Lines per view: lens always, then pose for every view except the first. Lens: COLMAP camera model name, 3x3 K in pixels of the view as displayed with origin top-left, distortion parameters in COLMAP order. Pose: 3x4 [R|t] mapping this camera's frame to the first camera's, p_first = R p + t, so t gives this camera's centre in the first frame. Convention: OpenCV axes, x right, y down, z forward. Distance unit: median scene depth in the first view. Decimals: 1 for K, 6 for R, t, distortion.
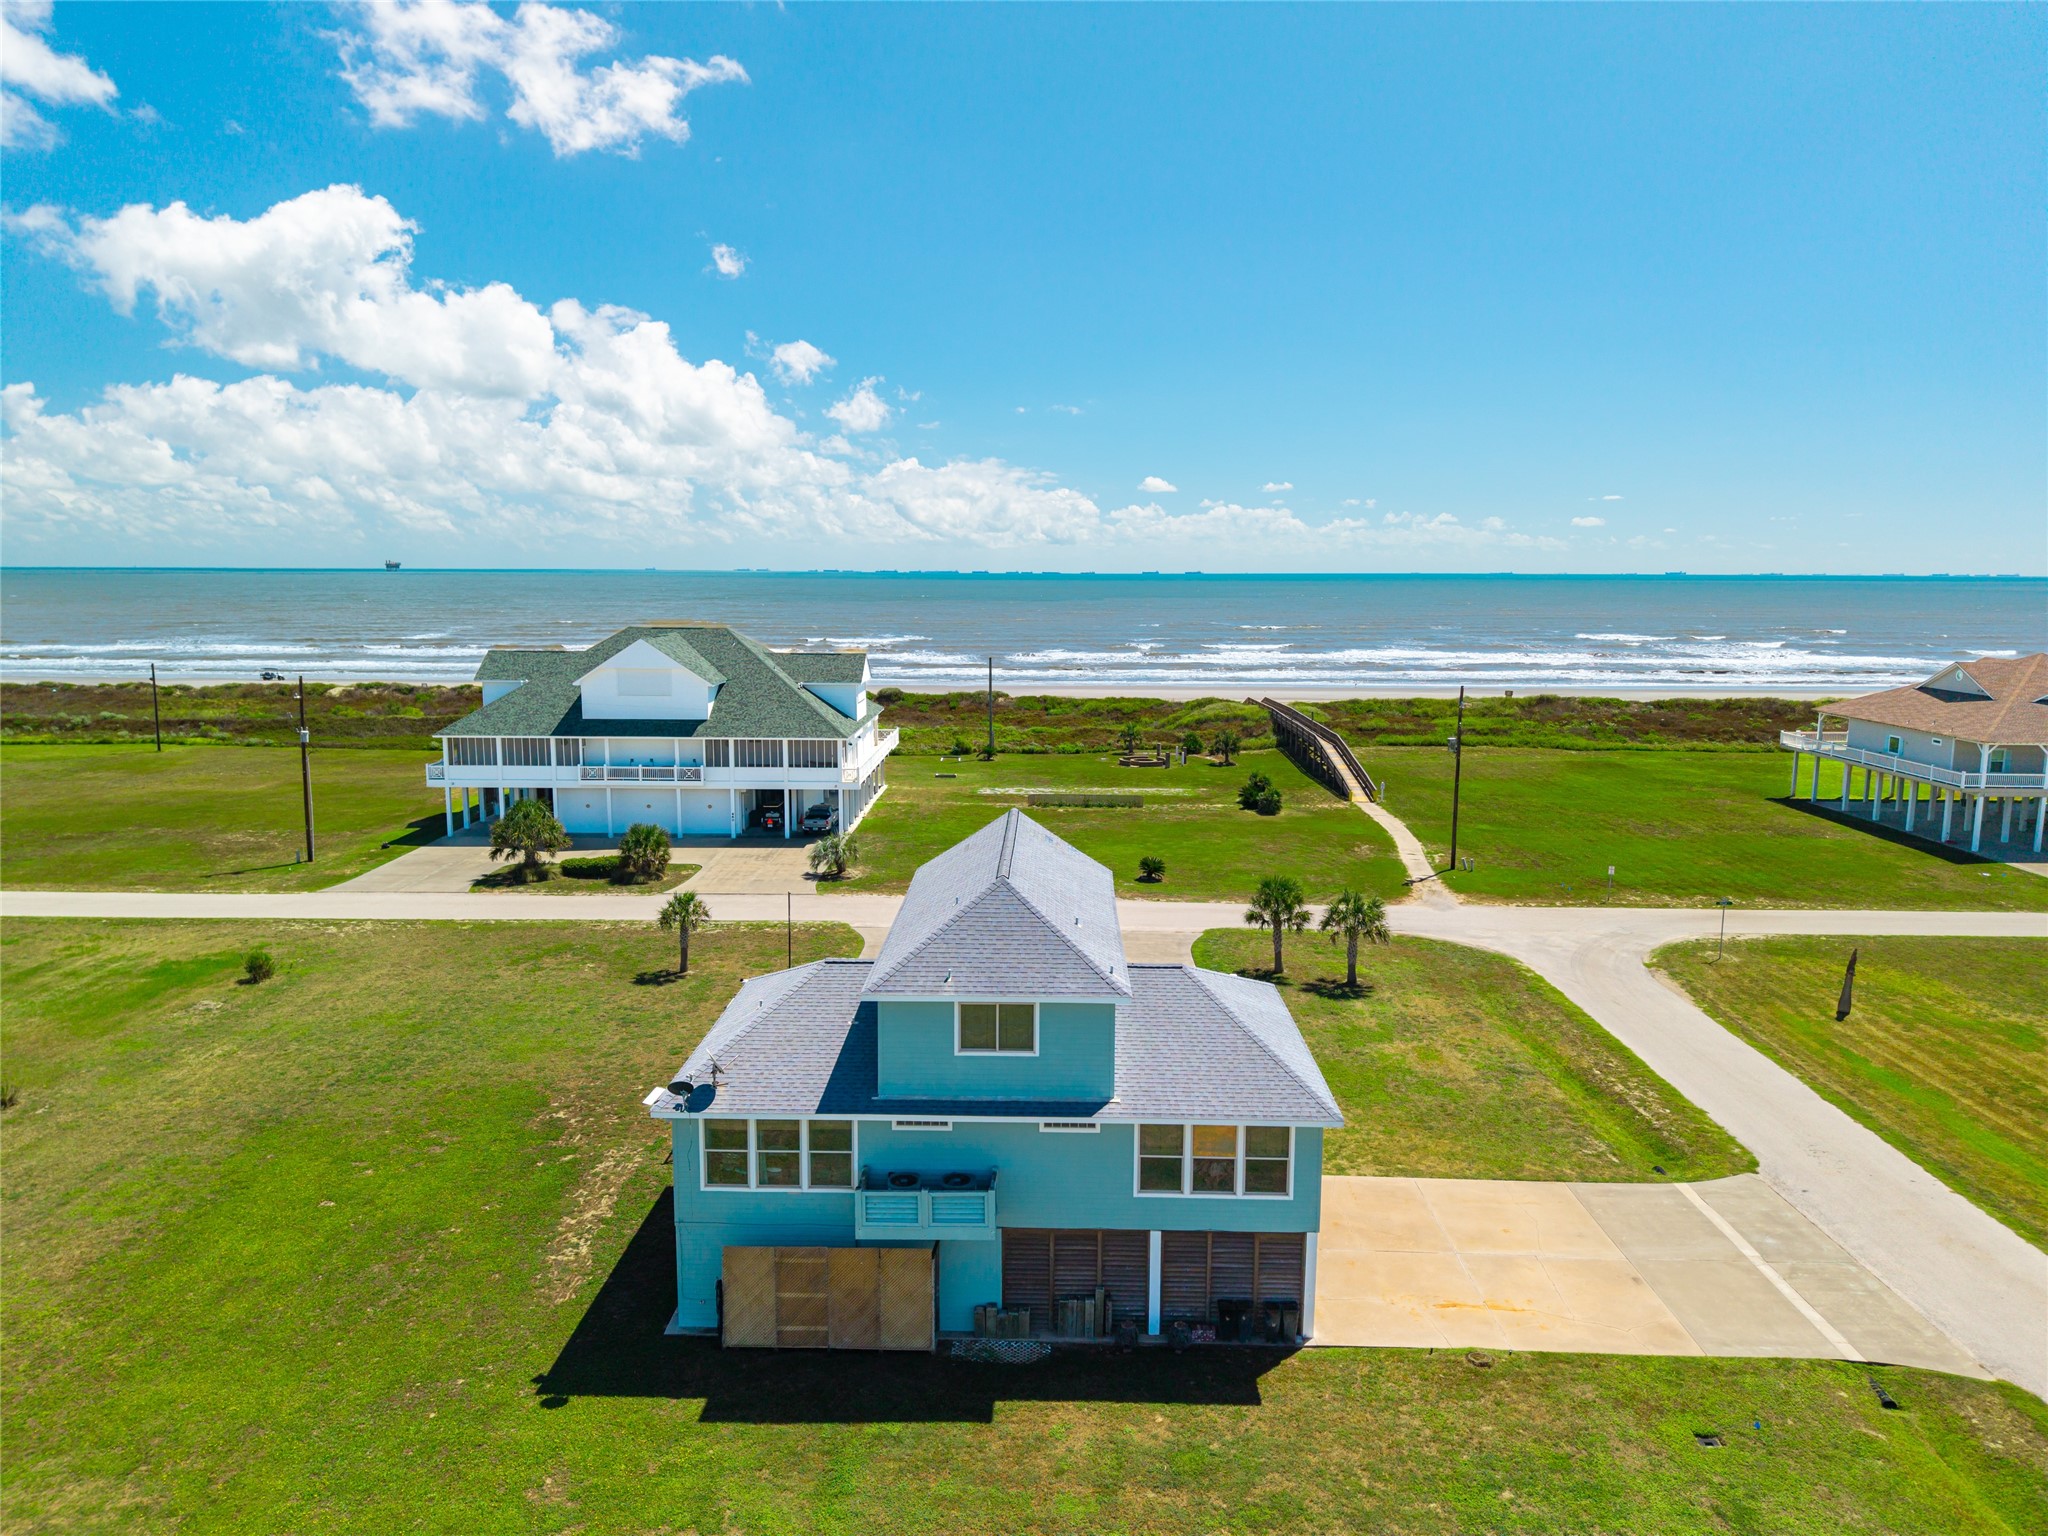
lens RADIAL K [[1376.3, 0, 1024.0], [0, 1376.3, 768.0], [0, 0, 1]] dist [0.041268, -0.042620]
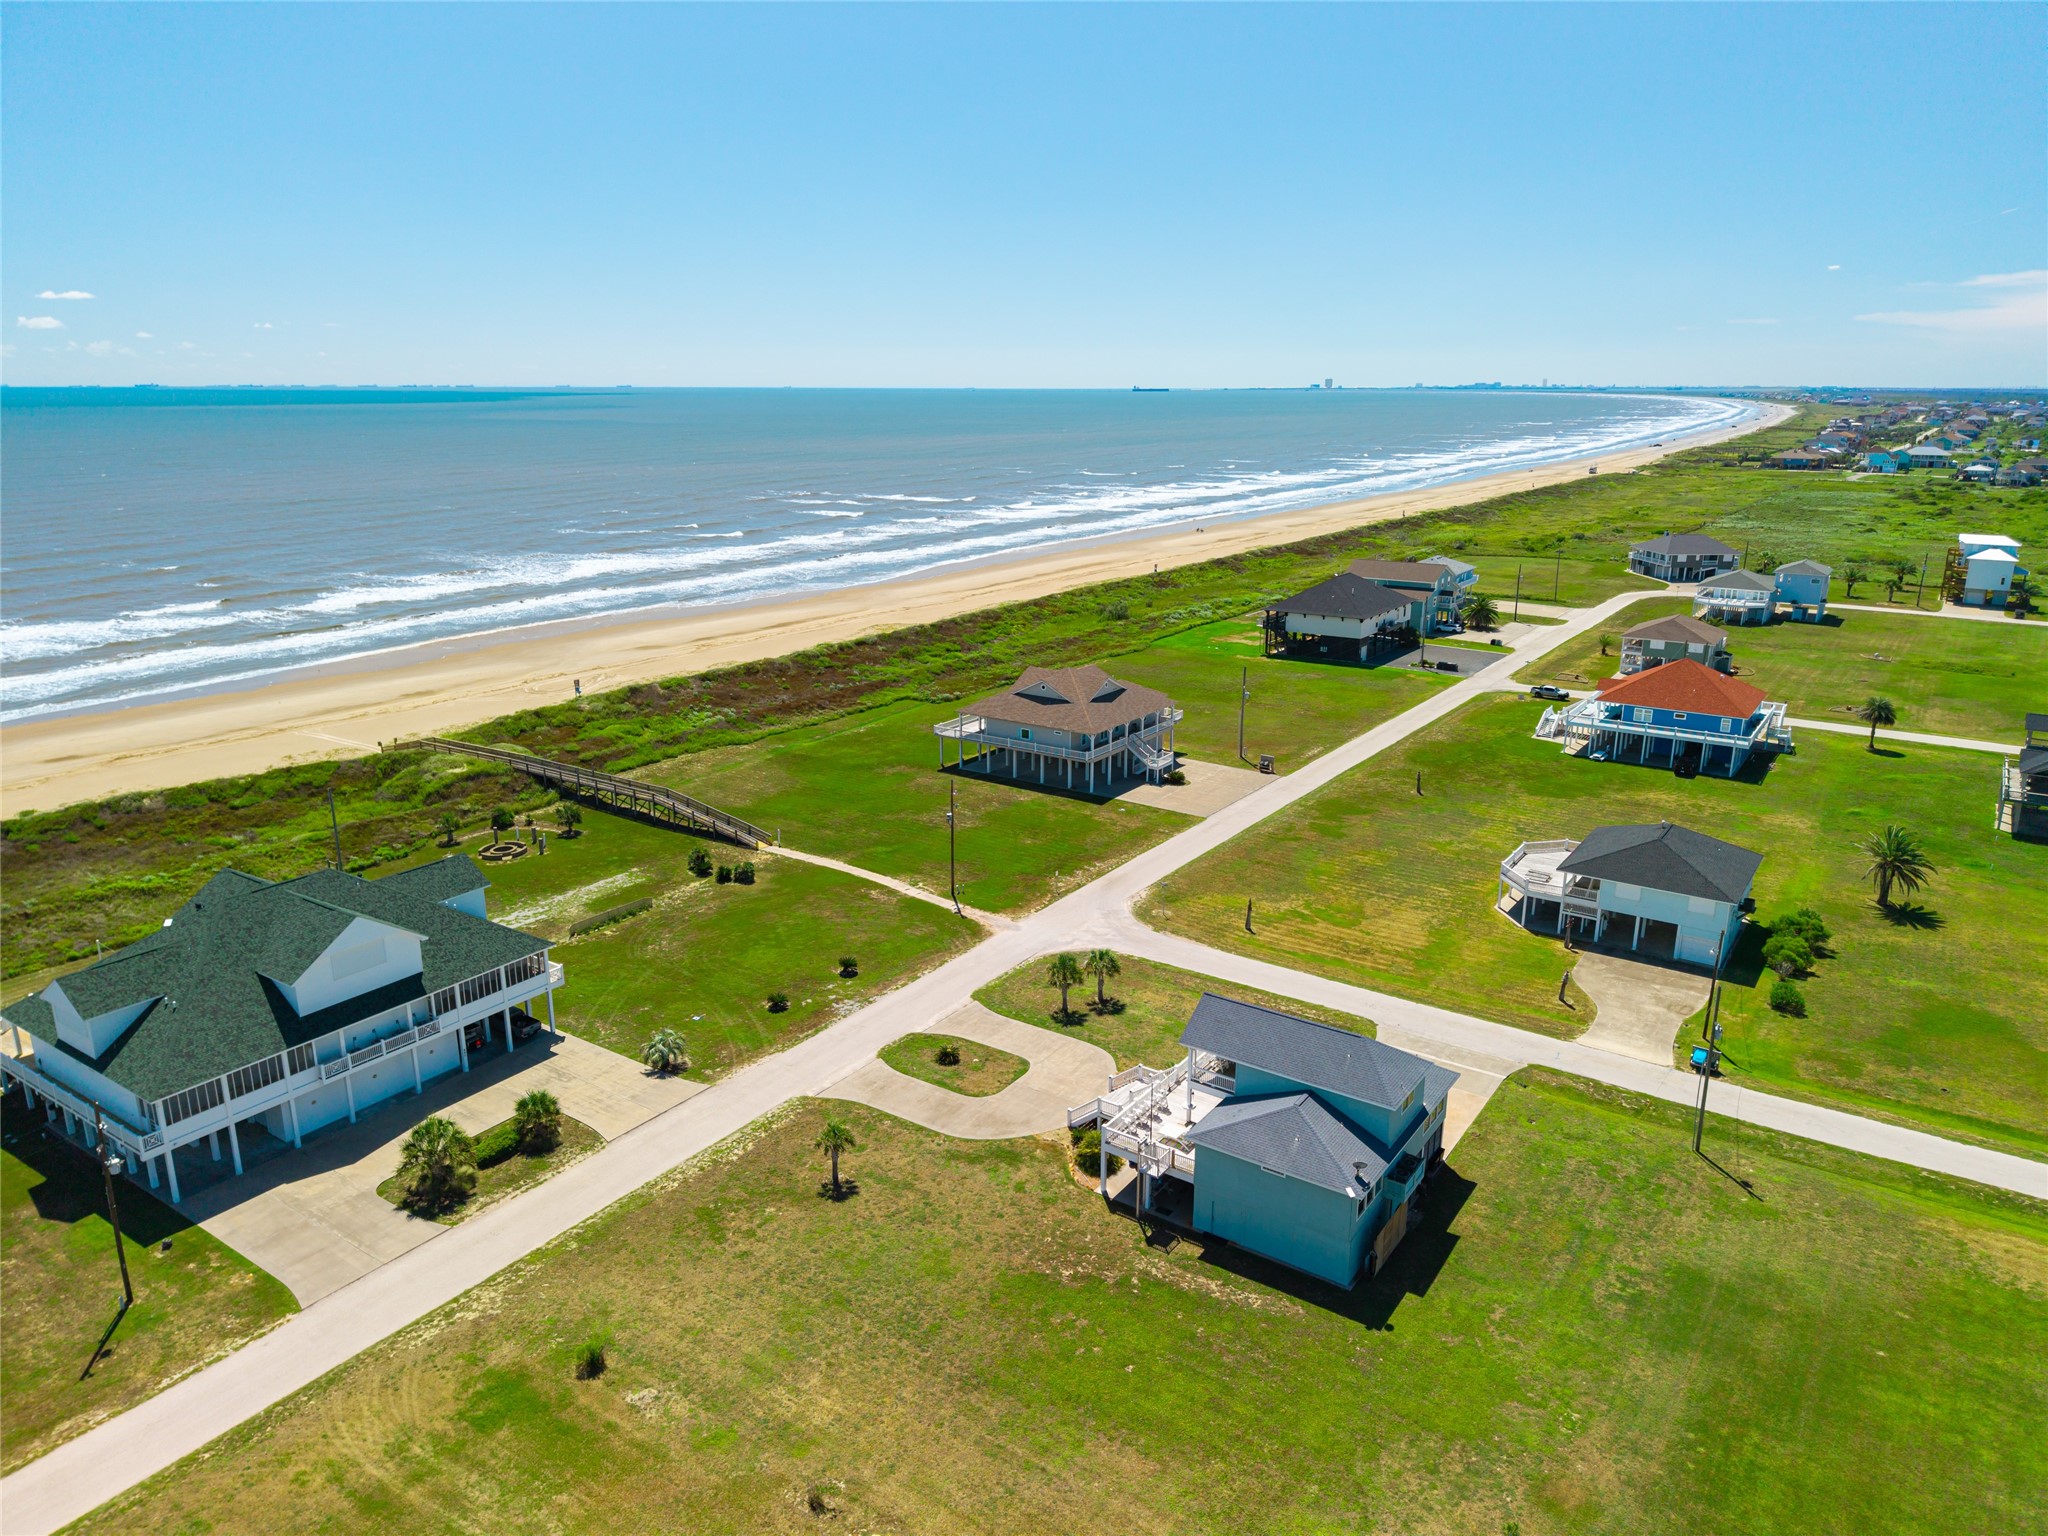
lens RADIAL K [[1375.8, 0, 1024.0], [0, 1375.8, 768.0], [0, 0, 1]] dist [0.027933, -0.044510]
pose [[0.543919, -0.231687, 0.806519, -0.797154], [0.123927, 0.972768, 0.195868, -0.334418], [-0.829936, -0.006587, 0.557819, 0.082516]]
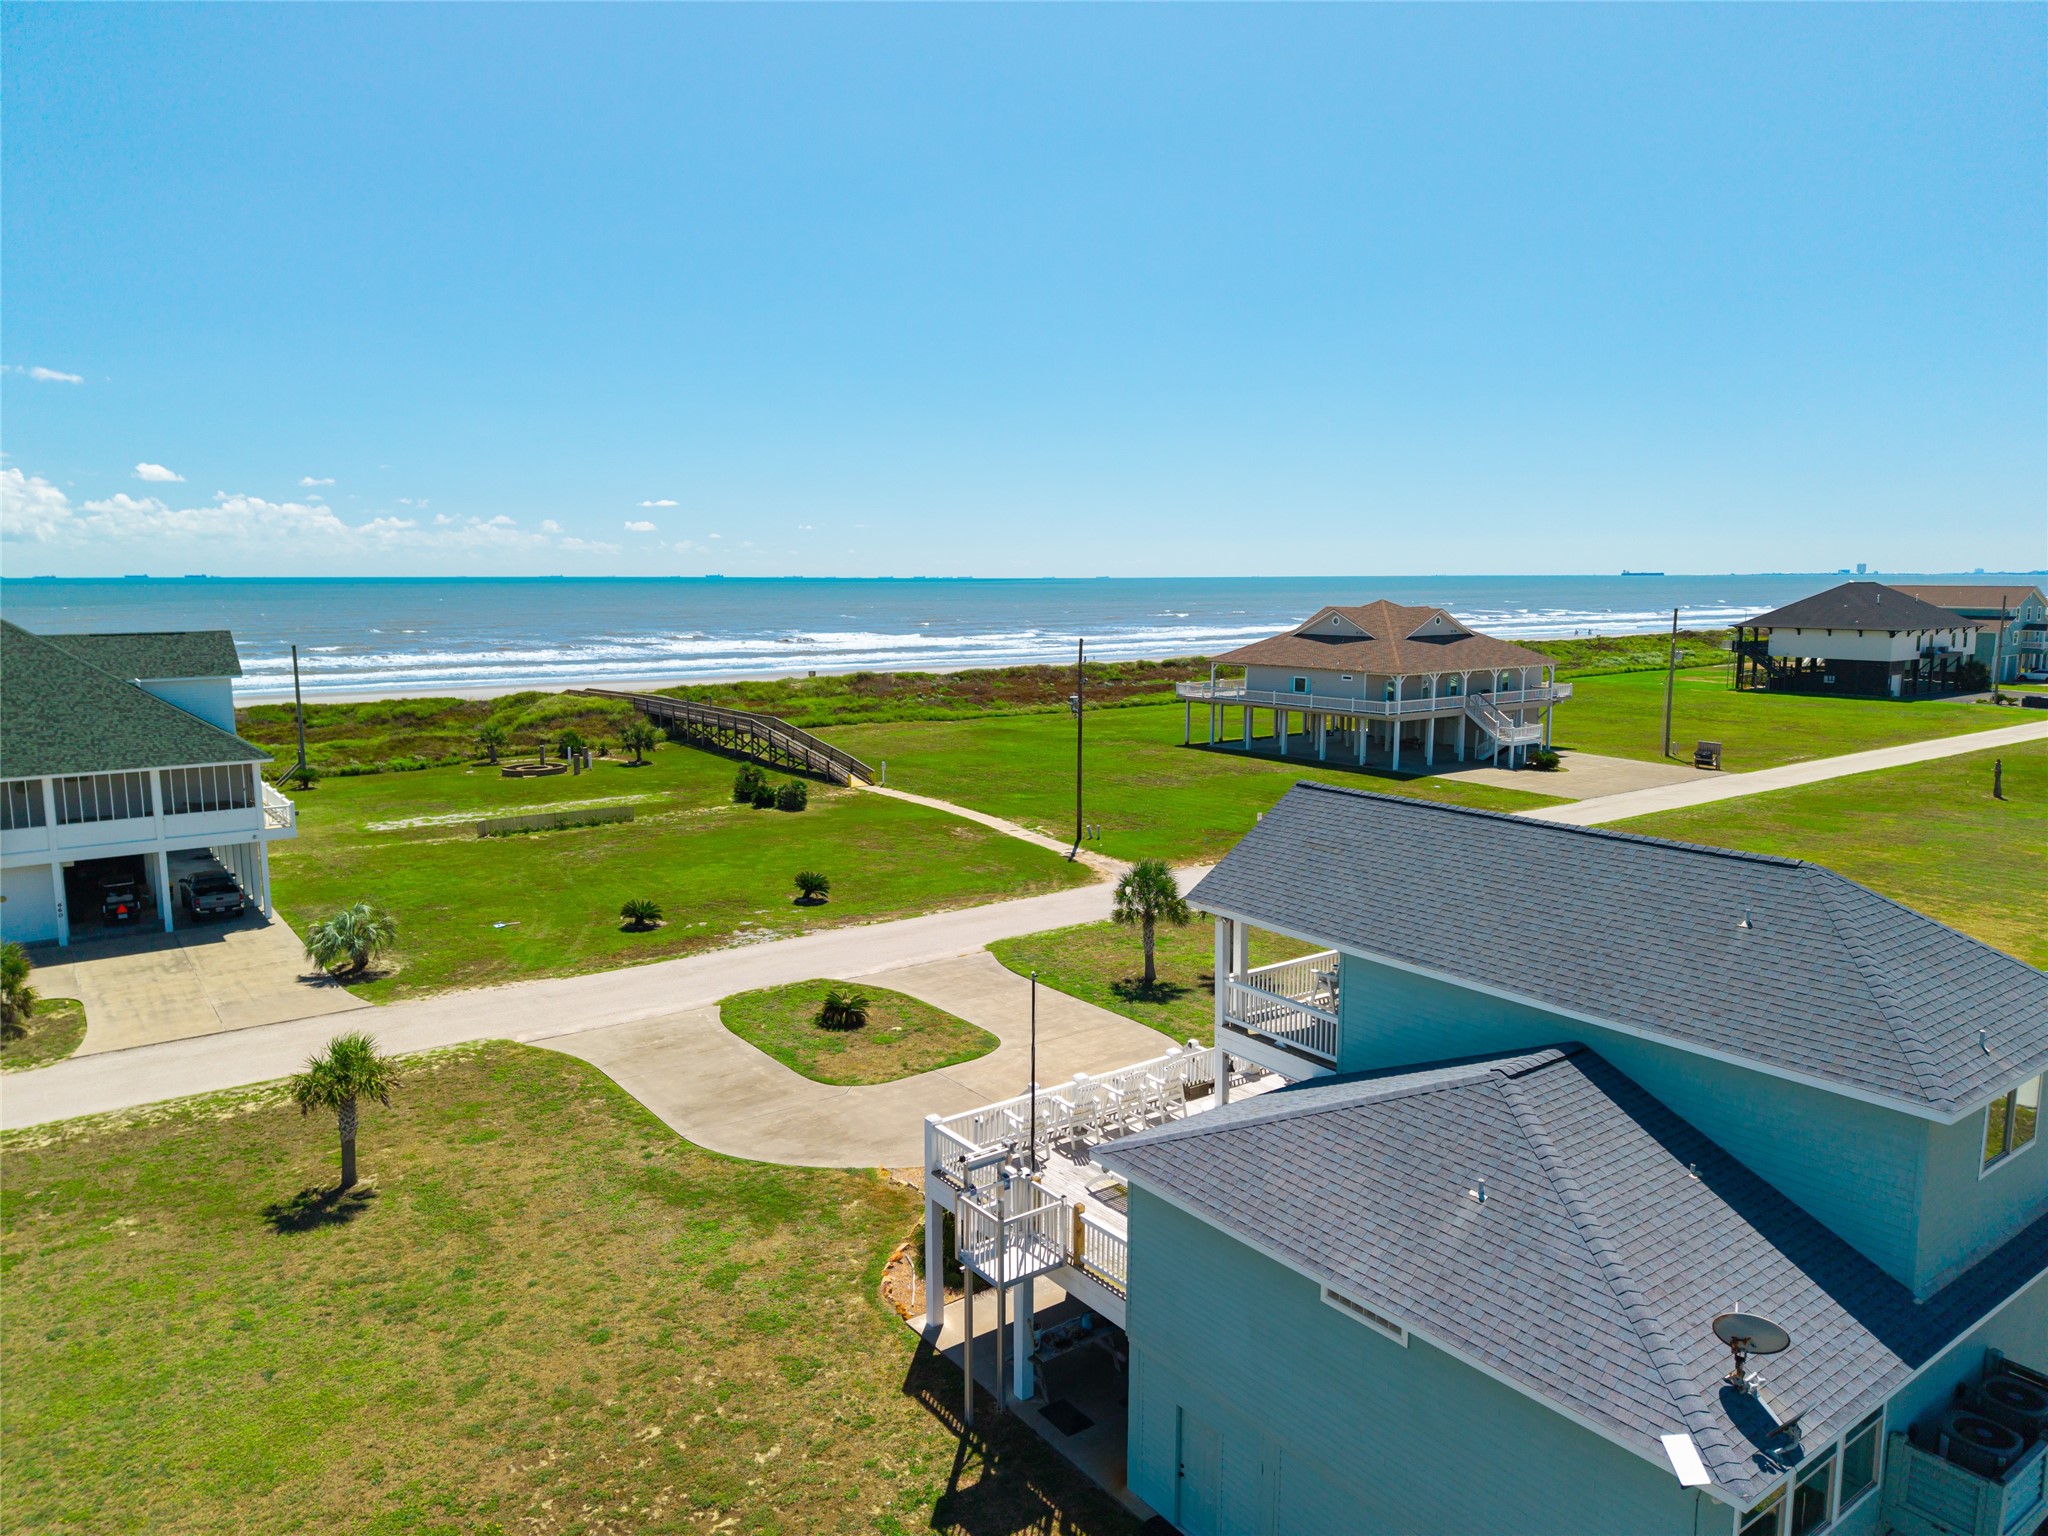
lens RADIAL K [[1375.8, 0, 1024.0], [0, 1375.8, 768.0], [0, 0, 1]] dist [0.027933, -0.044510]
pose [[0.787885, -0.092037, 0.608905, -0.249896], [0.094374, 0.995134, 0.028302, -0.002729], [-0.608548, 0.035166, 0.792738, 0.289944]]
